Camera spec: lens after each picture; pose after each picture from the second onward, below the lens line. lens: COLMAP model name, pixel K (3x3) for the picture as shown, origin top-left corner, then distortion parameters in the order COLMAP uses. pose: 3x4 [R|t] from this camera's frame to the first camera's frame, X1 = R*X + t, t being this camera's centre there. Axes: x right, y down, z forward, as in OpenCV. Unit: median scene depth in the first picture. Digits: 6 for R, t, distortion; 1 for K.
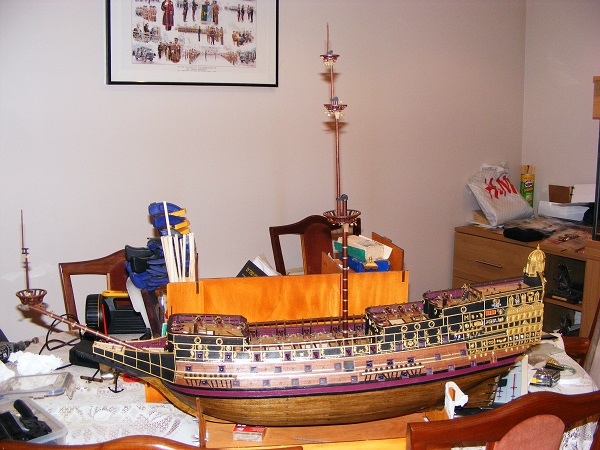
lens RADIAL K [[683.1, 0, 300.0], [0, 683.1, 225.0], [0, 0, 1]] dist [-0.181571, 0.019840]
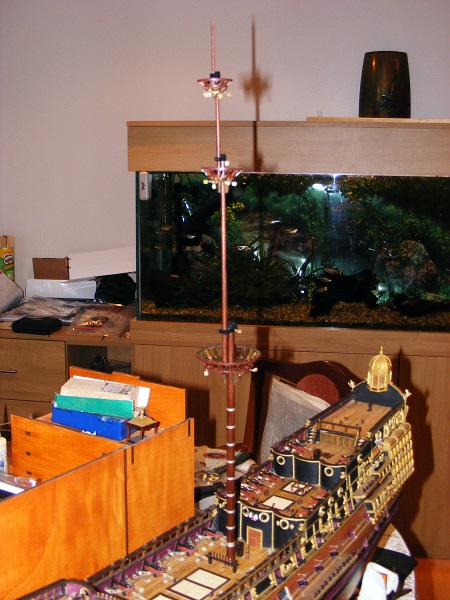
lens RADIAL K [[796.9, 0, 225.0], [0, 796.9, 300.0], [0, 0, 1]] dist [-0.146993, -0.011071]
pose [[0.690715, -0.122664, 0.712648, -0.180151], [0.119932, 0.991291, 0.054384, -0.042632], [-0.713112, 0.047905, 0.699411, 0.222691]]
